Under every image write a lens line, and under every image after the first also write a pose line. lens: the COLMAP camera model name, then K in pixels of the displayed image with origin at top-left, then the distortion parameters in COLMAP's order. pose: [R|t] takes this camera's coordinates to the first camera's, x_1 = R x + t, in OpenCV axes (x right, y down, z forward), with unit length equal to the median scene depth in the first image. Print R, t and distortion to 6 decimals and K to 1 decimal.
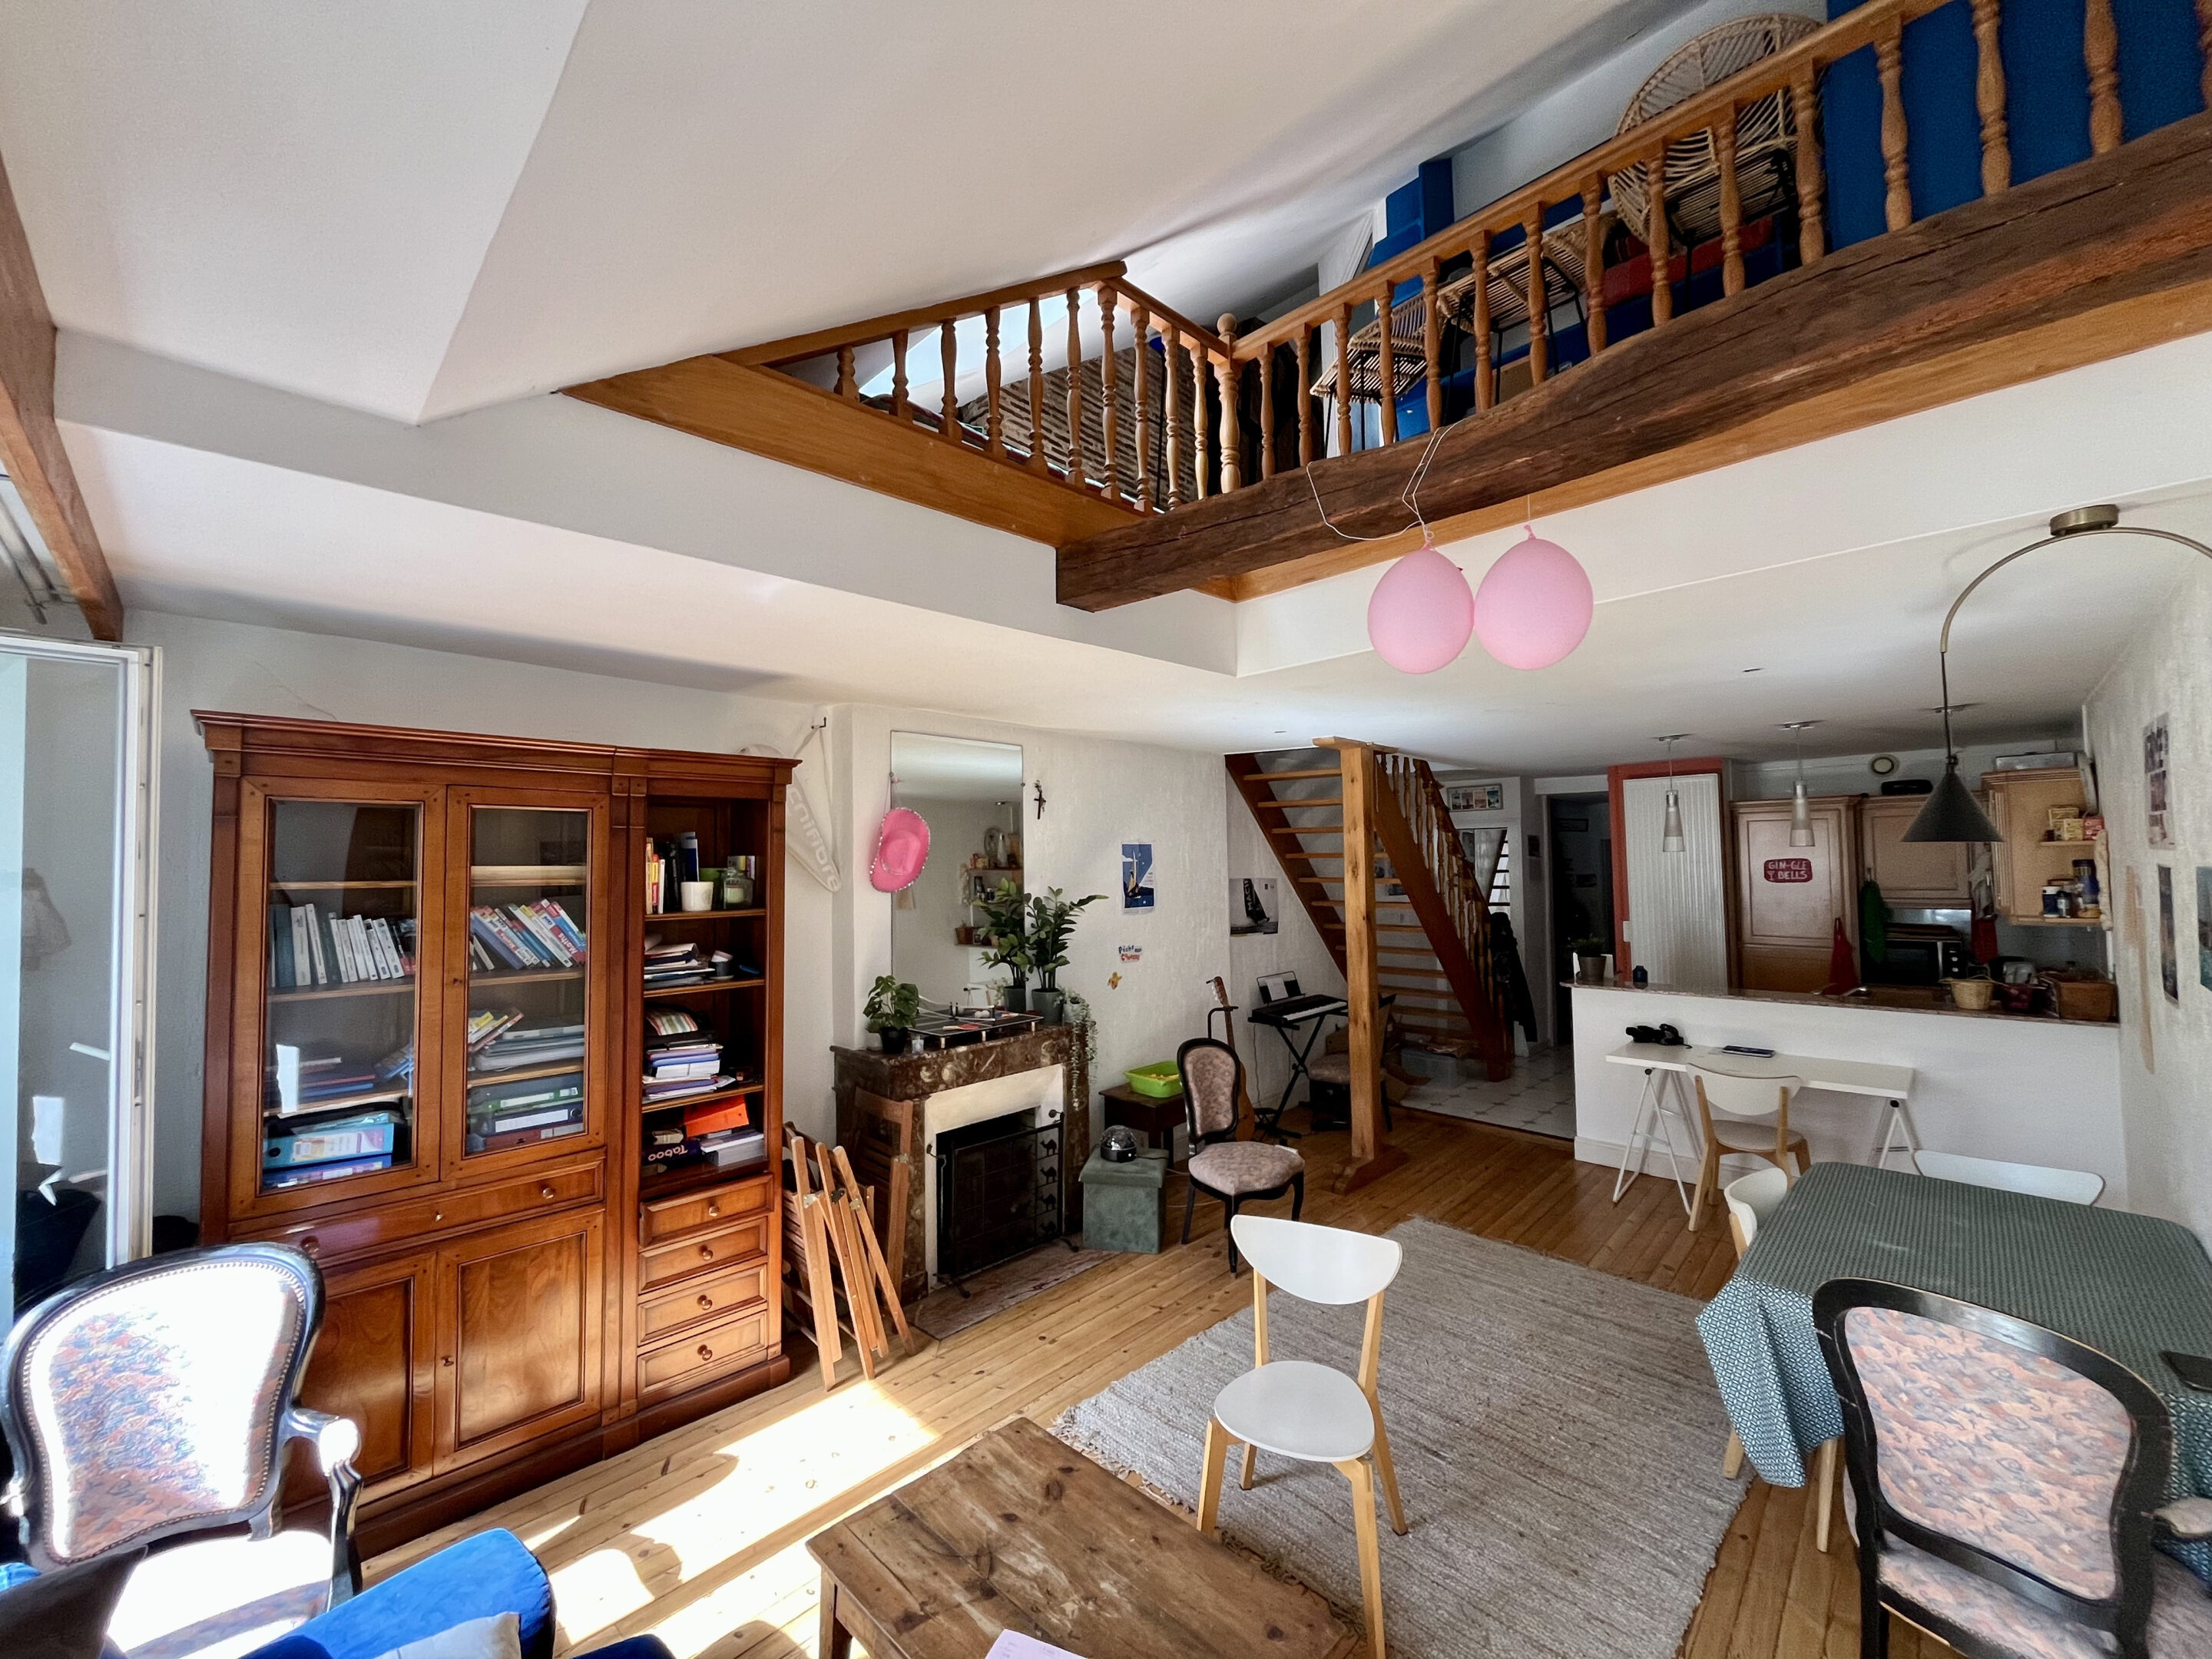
lens RADIAL K [[899.1, 0, 1094.1], [0, 899.1, 826.7], [0, 0, 1]] dist [-0.003883, 0.000366]
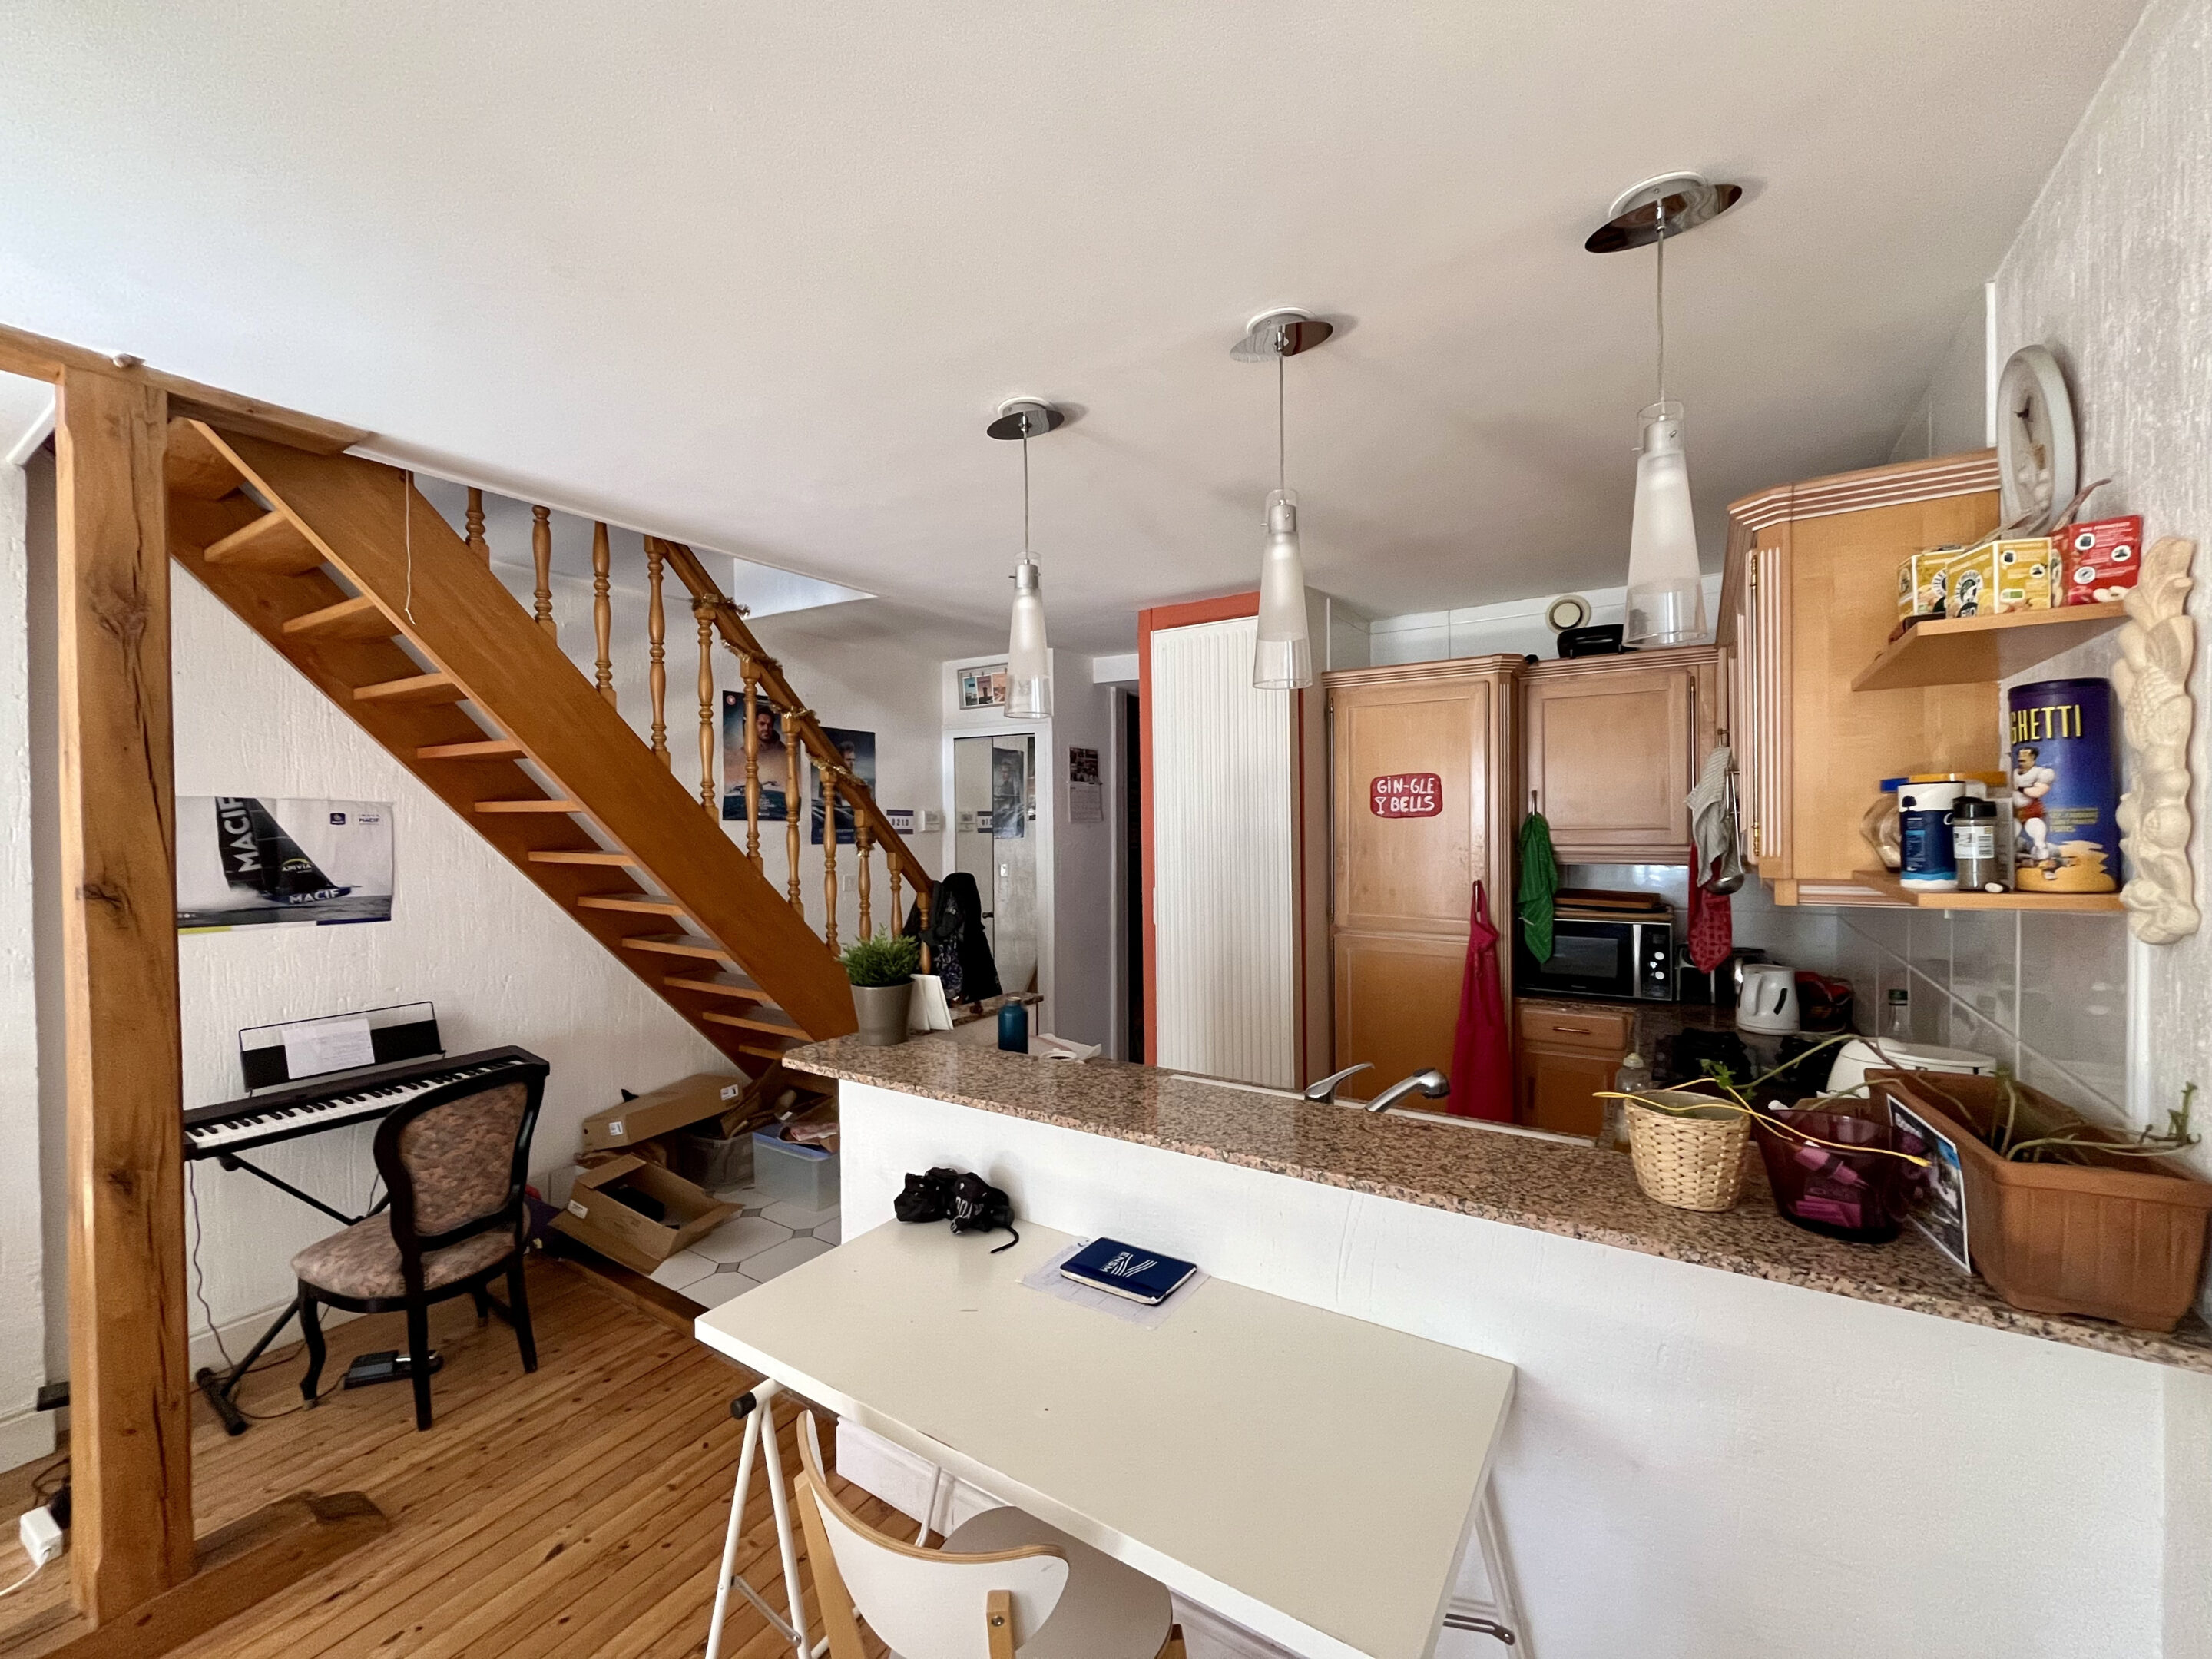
lens RADIAL K [[899.1, 0, 1098.6], [0, 899.1, 830.7], [0, 0, 1]] dist [-0.003883, 0.000366]
pose [[0.981273, 0.004829, 0.192560, 0.711976], [-0.014246, 0.998767, 0.047550, 0.069083], [-0.192093, -0.049403, 0.980133, 0.730567]]
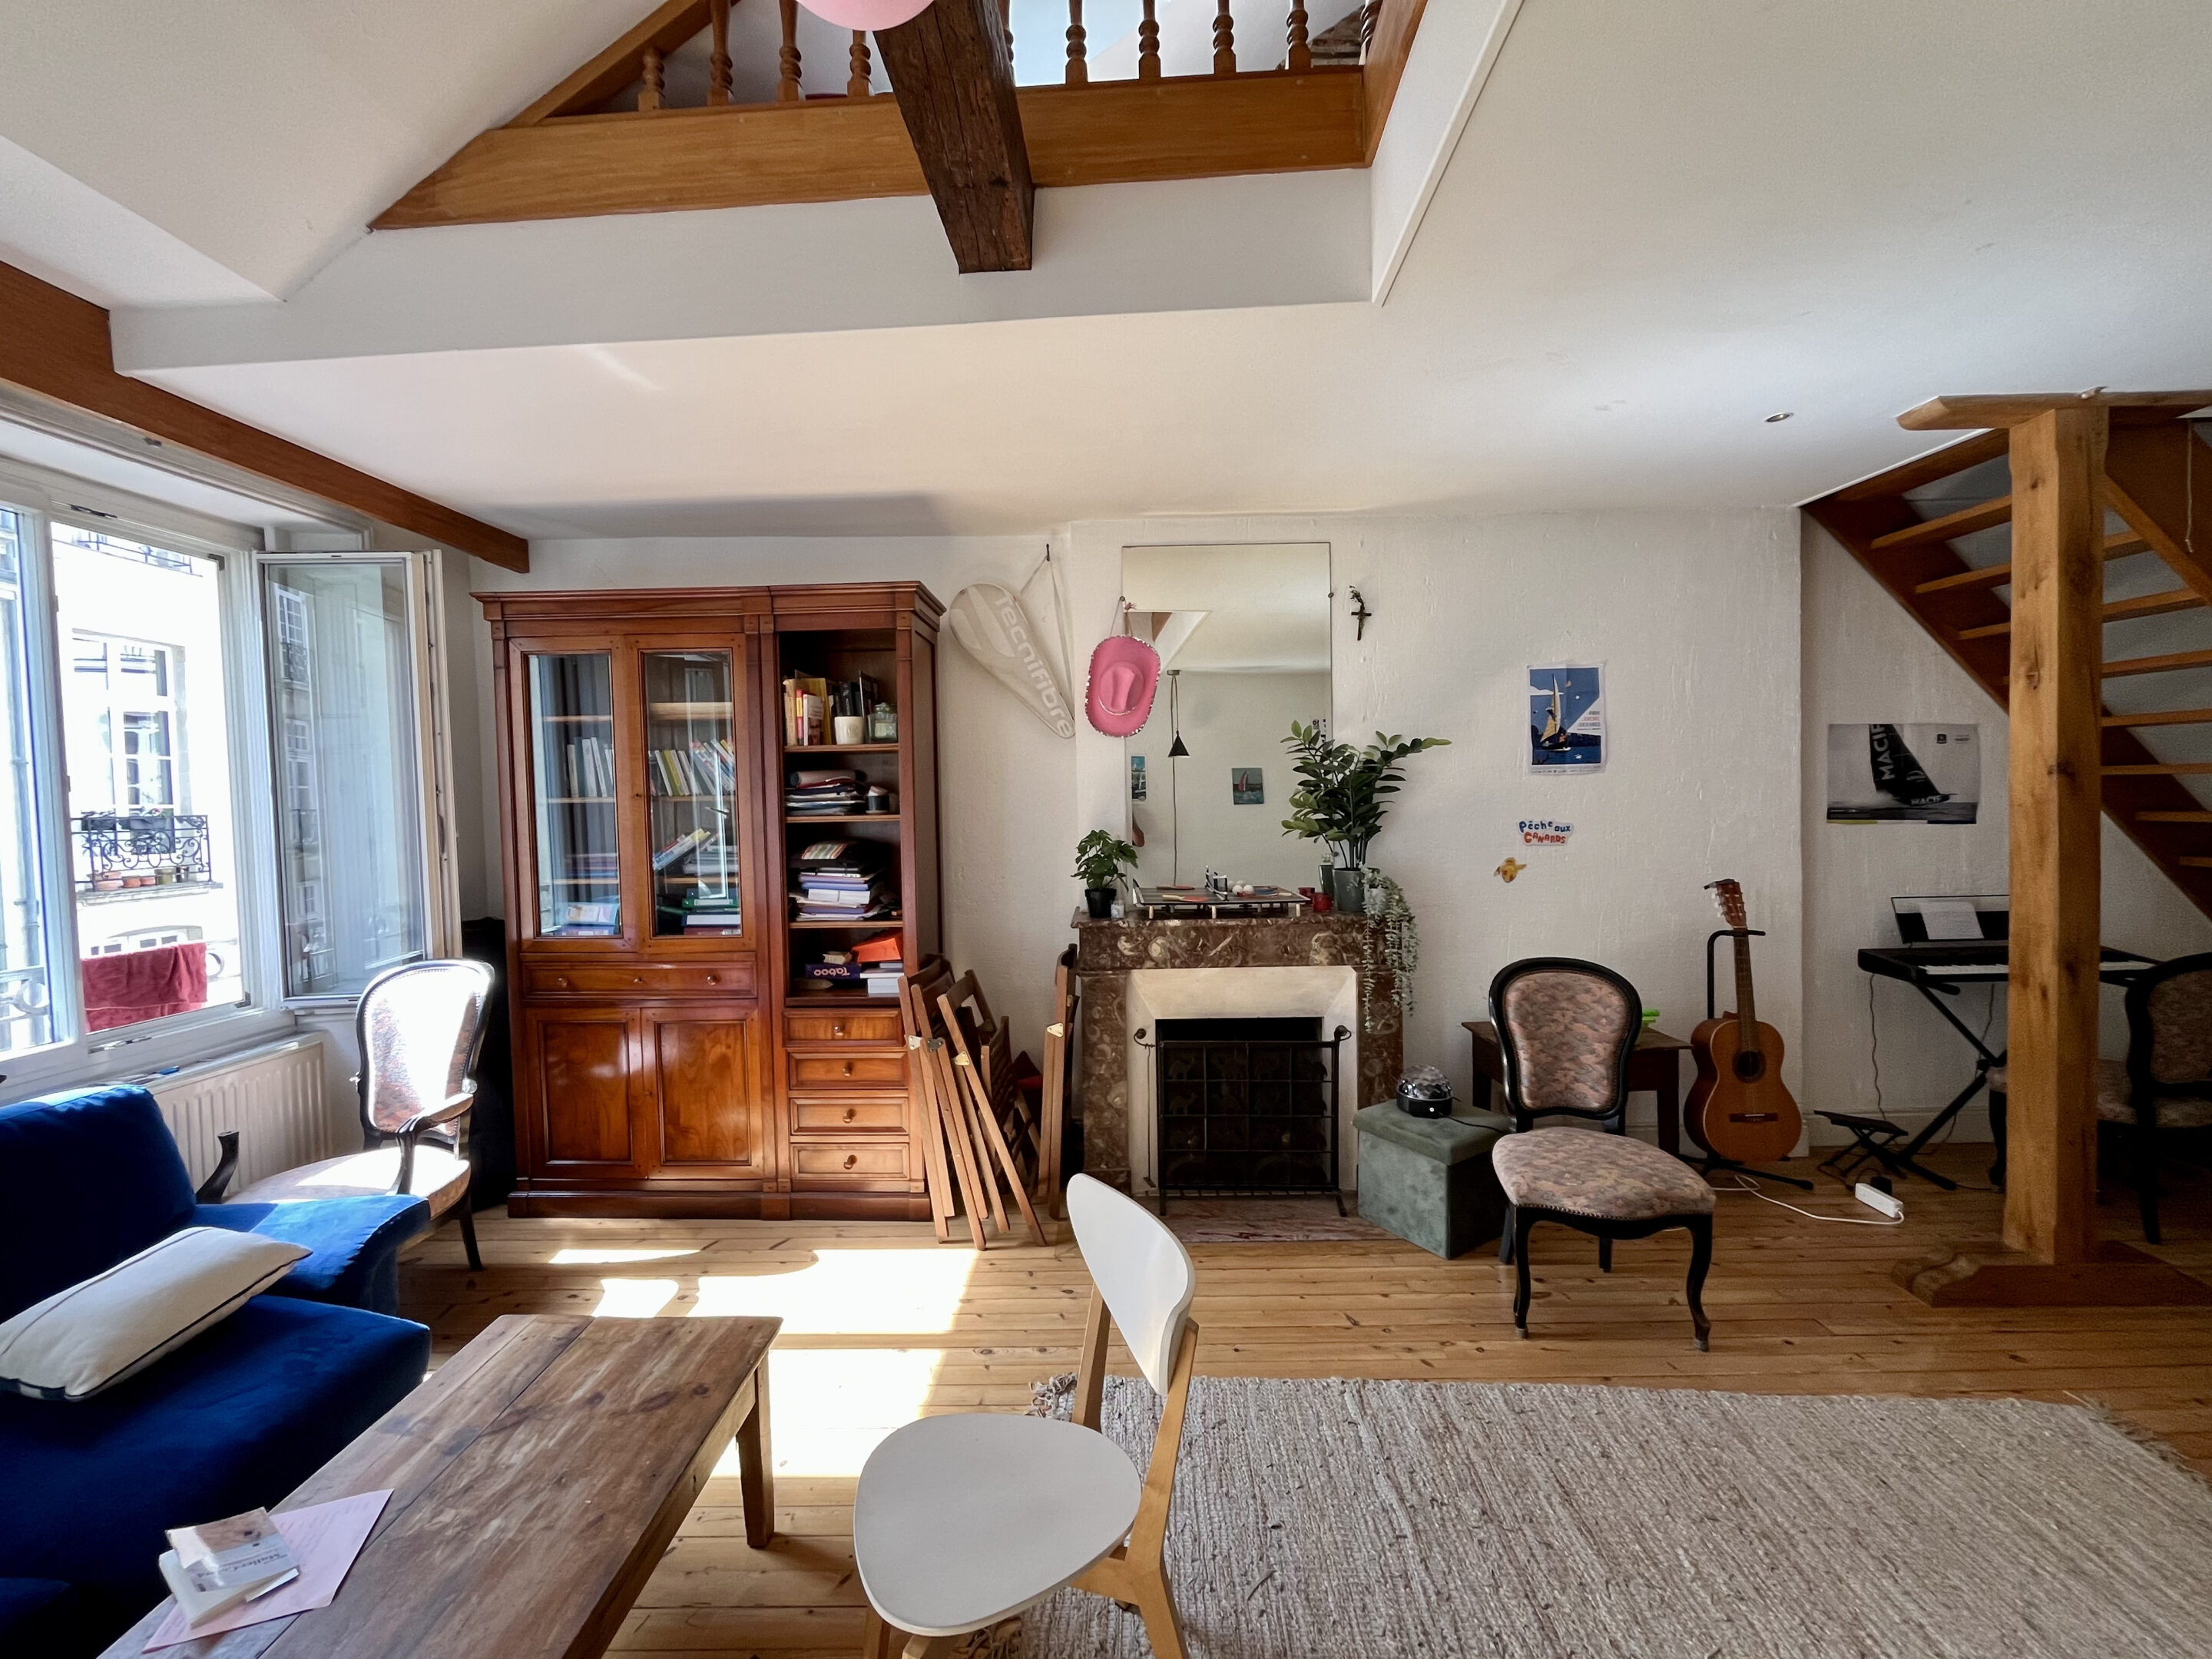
lens RADIAL K [[899.1, 0, 1102.9], [0, 899.1, 827.2], [0, 0, 1]] dist [-0.003883, 0.000366]
pose [[0.682049, 0.021217, -0.730999, 0.363604], [0.041738, 0.996820, 0.067876, 0.092886], [0.730115, -0.076805, 0.678995, 0.365252]]
